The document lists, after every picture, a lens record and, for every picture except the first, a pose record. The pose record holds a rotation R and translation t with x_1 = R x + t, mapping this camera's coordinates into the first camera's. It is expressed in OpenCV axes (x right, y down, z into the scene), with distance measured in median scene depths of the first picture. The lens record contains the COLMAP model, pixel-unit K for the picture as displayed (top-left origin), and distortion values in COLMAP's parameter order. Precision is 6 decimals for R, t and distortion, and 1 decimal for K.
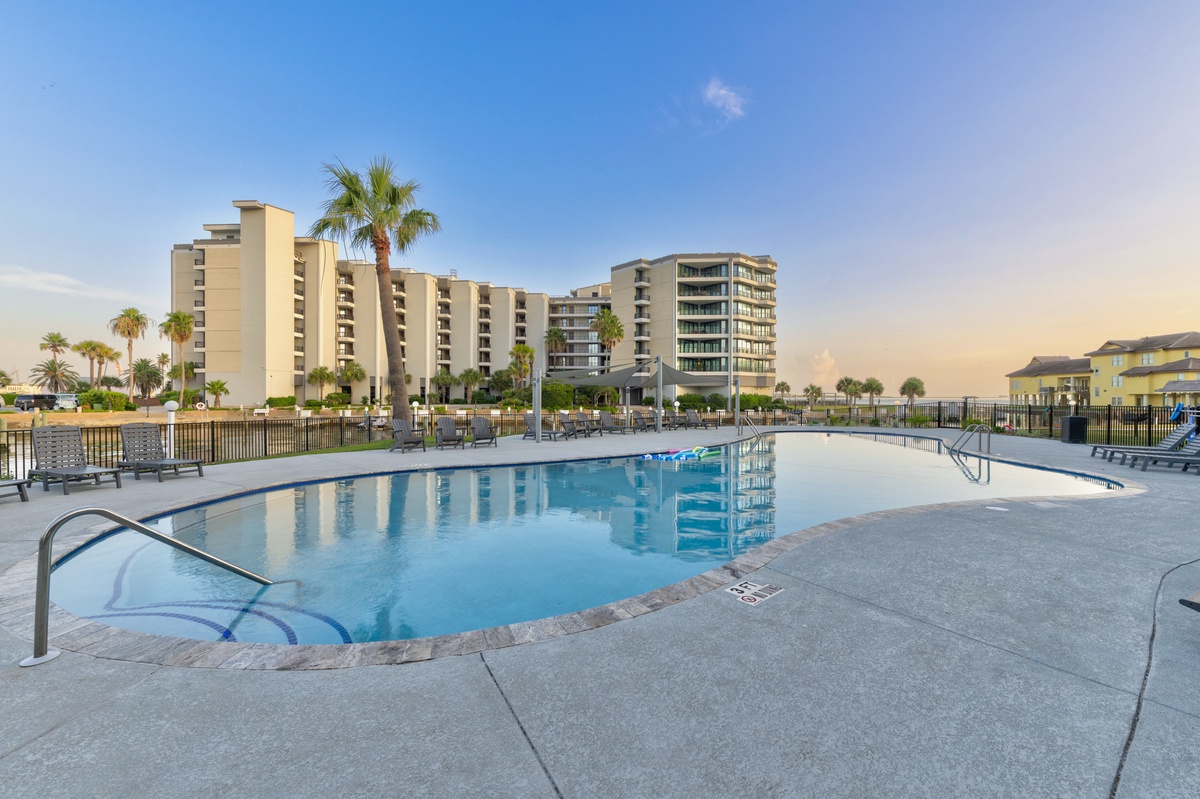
lens RADIAL K [[477.3, 0, 615.1], [0, 477.3, 399.3], [0, 0, 1]] dist [-0.000640, 0.000727]
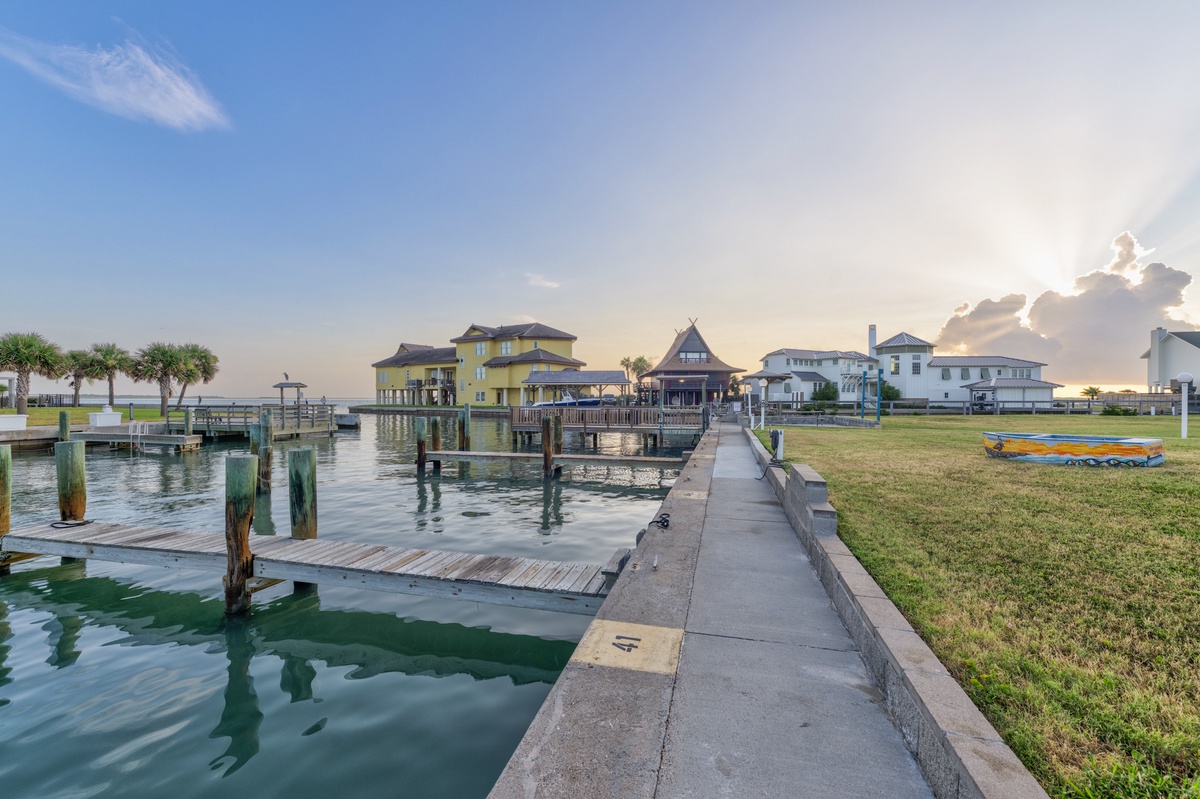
lens RADIAL K [[477.3, 0, 604.8], [0, 477.3, 400.3], [0, 0, 1]] dist [-0.000640, 0.000727]
pose [[0.437089, -0.004412, 0.899408, 0.454129], [0.004471, 0.999986, 0.002733, 0.011259], [-0.899407, 0.002826, 0.437103, 0.508630]]
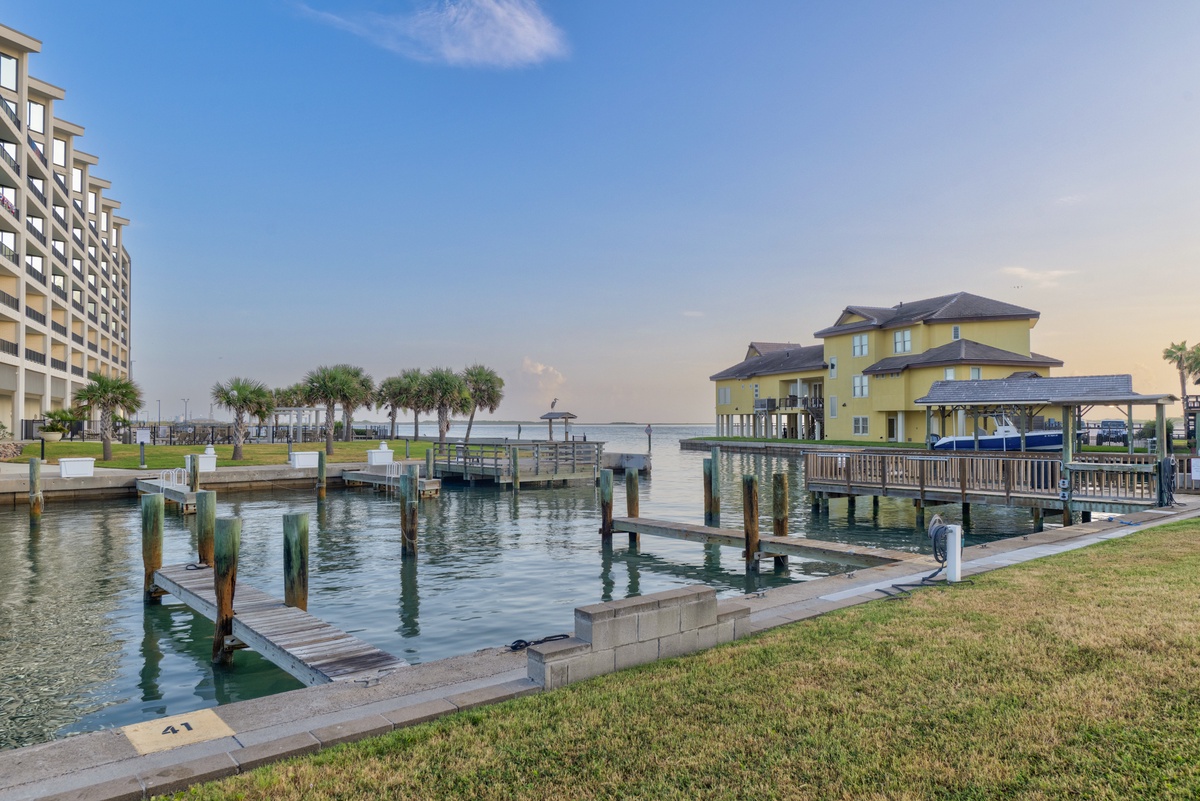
lens RADIAL K [[805.8, 0, 615.2], [0, 805.8, 411.4], [0, 0, 1]] dist [-0.000614, 0.002568]
pose [[0.879579, 0.004002, 0.475737, 0.491809], [0.005752, 0.999802, -0.019045, 0.004905], [-0.475719, 0.019488, 0.879382, 0.440576]]
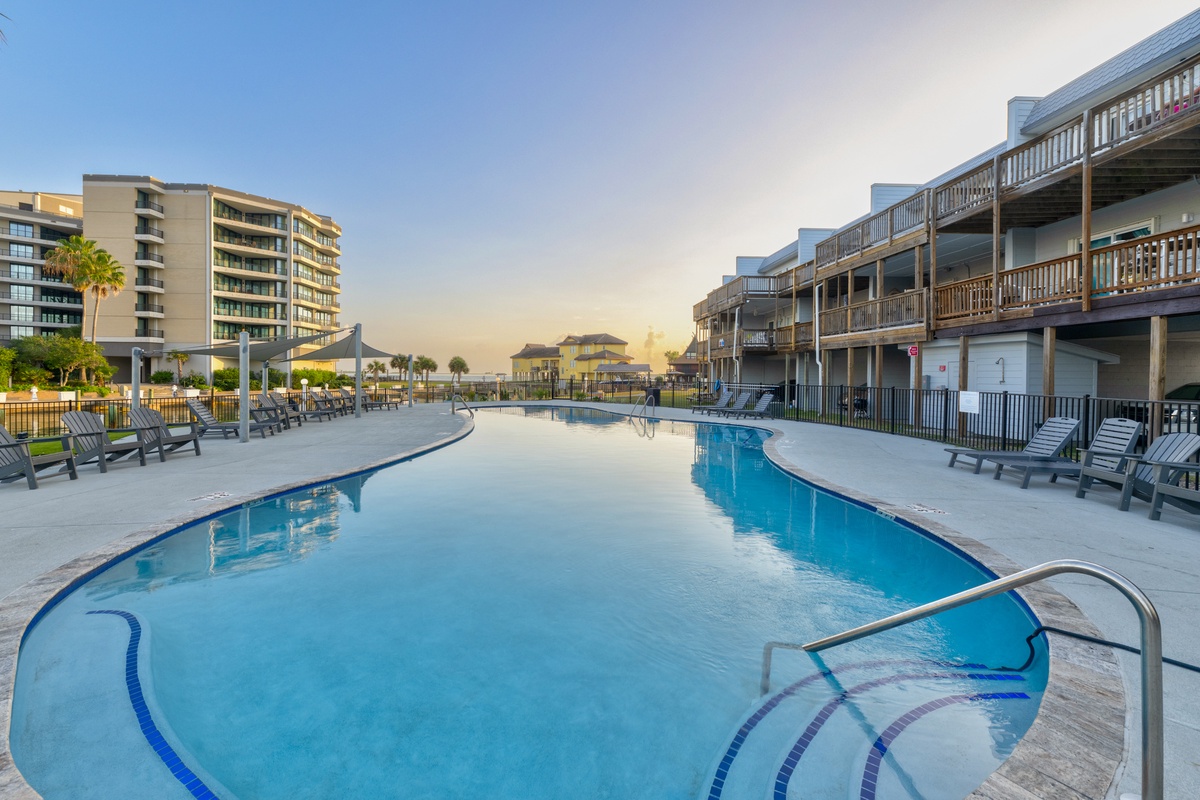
lens RADIAL K [[477.3, 0, 584.6], [0, 477.3, 383.3], [0, 0, 1]] dist [-0.000640, 0.000727]
pose [[0.635291, -0.010384, 0.772203, -0.075674], [-0.003324, 0.999864, 0.016180, -0.000910], [-0.772266, -0.012846, 0.635169, 0.041834]]
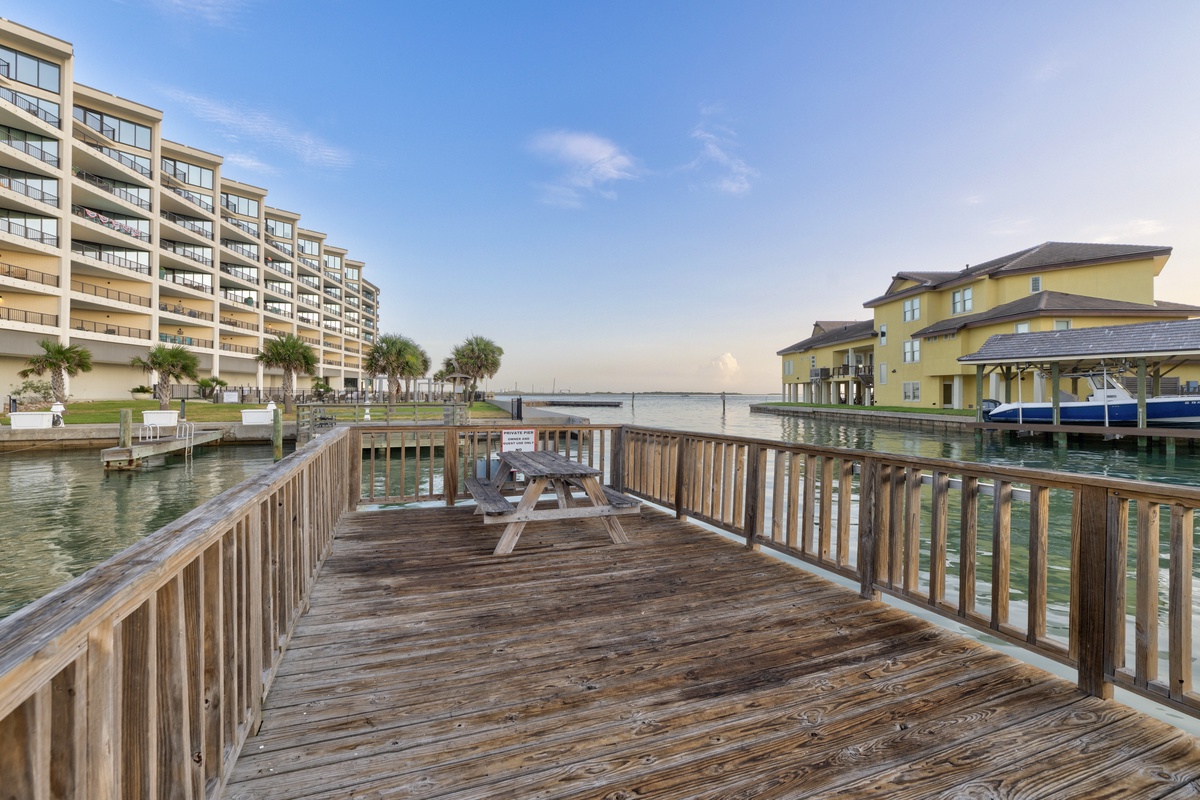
lens RADIAL K [[488.0, 0, 561.9], [0, 488.0, 396.1], [0, 0, 1]] dist [0.001647, -0.000198]
pose [[0.995012, -0.001822, 0.099743, 0.754625], [0.001993, 0.999997, -0.001620, 0.010875], [-0.099740, 0.001811, 0.995012, 0.626567]]
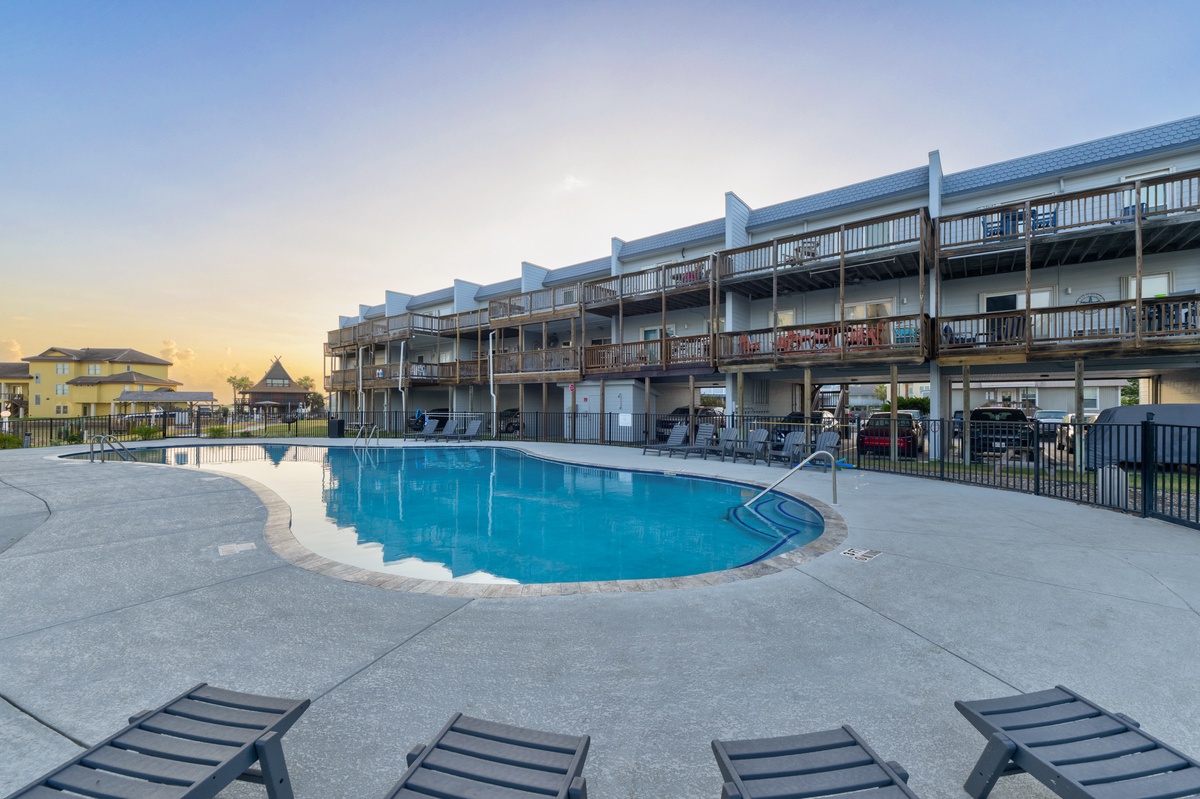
lens RADIAL K [[477.3, 0, 596.7], [0, 477.3, 400.9], [0, 0, 1]] dist [-0.000640, 0.000727]
pose [[-0.173622, 0.008782, 0.984773, -0.129833], [0.004730, 0.999956, -0.008084, -0.001137], [-0.984801, 0.003255, -0.173656, 0.101140]]
